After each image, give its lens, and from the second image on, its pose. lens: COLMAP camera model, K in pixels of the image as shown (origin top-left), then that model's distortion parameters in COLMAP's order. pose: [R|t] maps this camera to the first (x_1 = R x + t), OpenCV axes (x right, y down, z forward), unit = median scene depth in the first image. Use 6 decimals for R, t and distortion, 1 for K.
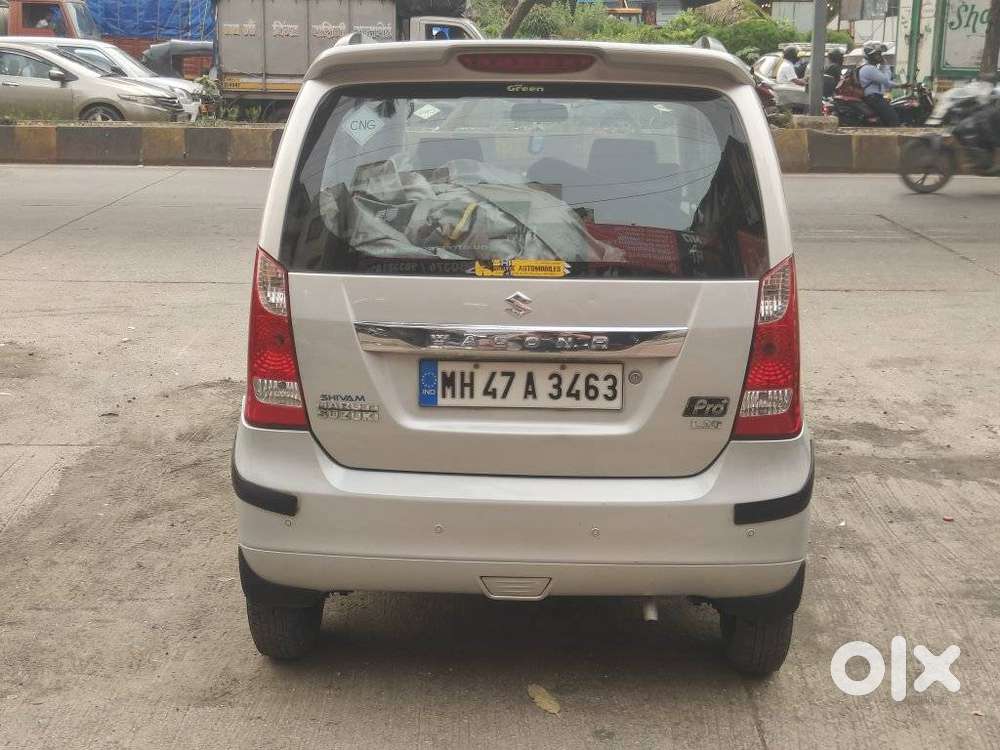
lens RADIAL K [[1388.8, 0, 493.3], [0, 1388.8, 370.3], [0, 0, 1]] dist [0.035663, 0.000000]
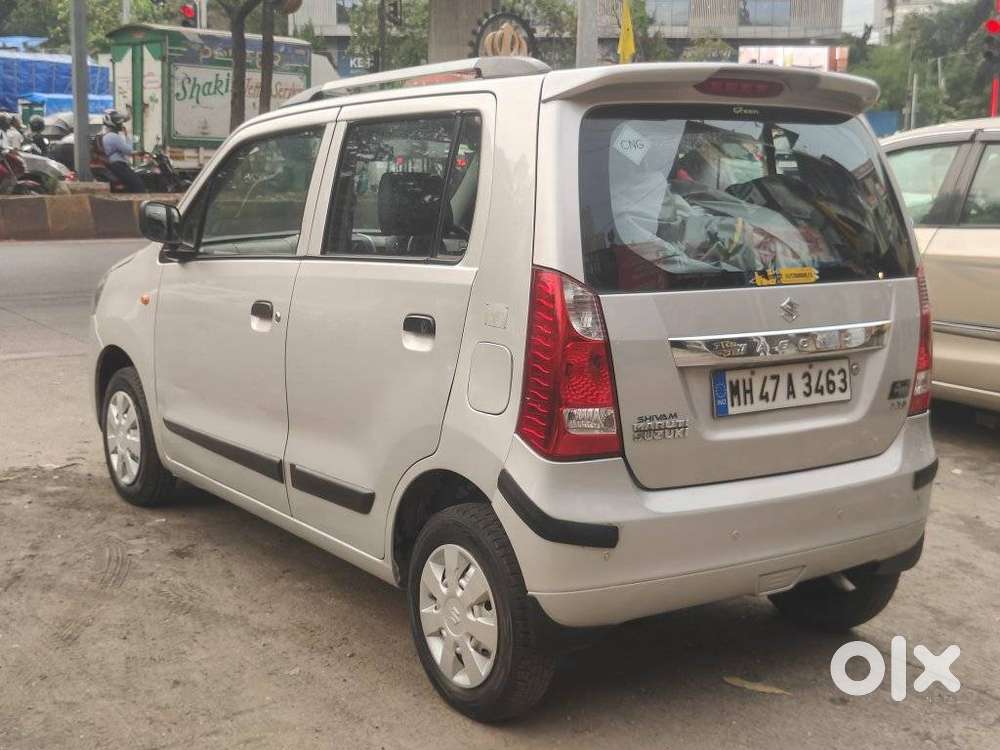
lens RADIAL K [[1388.8, 0, 496.8], [0, 1388.8, 382.7], [0, 0, 1]] dist [0.035663, 0.000000]
pose [[0.792912, -0.095122, 0.601866, -0.644335], [0.121818, 0.992546, -0.003620, -0.012394], [-0.597036, 0.076189, 0.798589, 0.226447]]
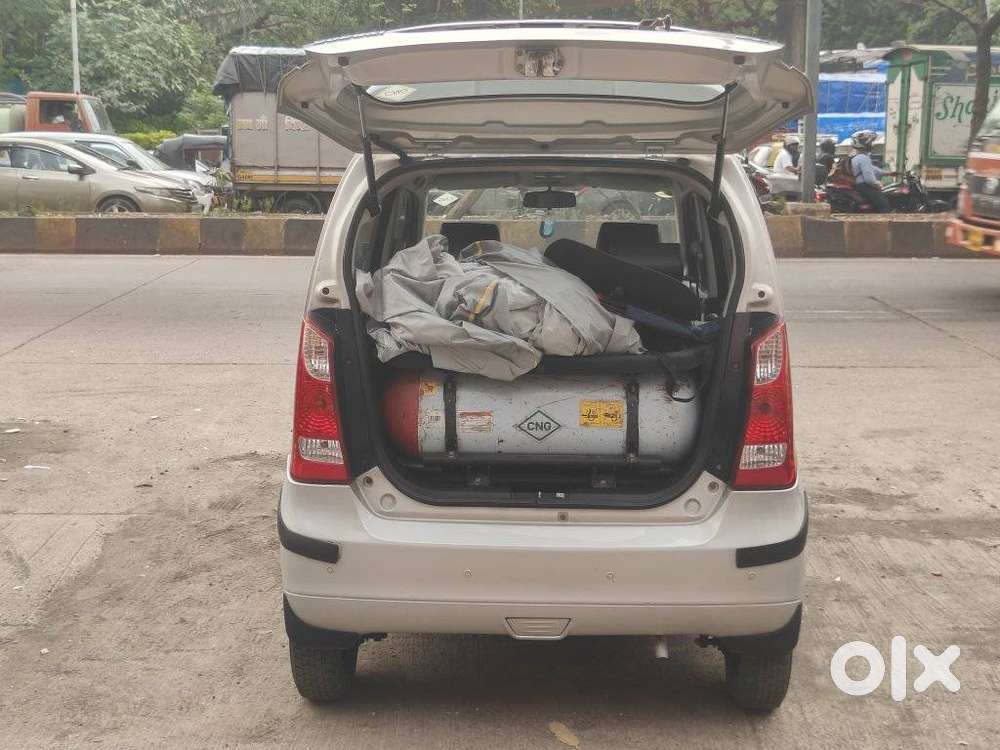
lens RADIAL K [[1388.8, 0, 501.9], [0, 1388.8, 372.9], [0, 0, 1]] dist [0.035663, 0.000000]
pose [[0.999953, -0.007287, 0.006341, -0.015296], [0.007663, 0.998090, -0.061305, 0.019328], [-0.005882, 0.061351, 0.998099, -0.089722]]
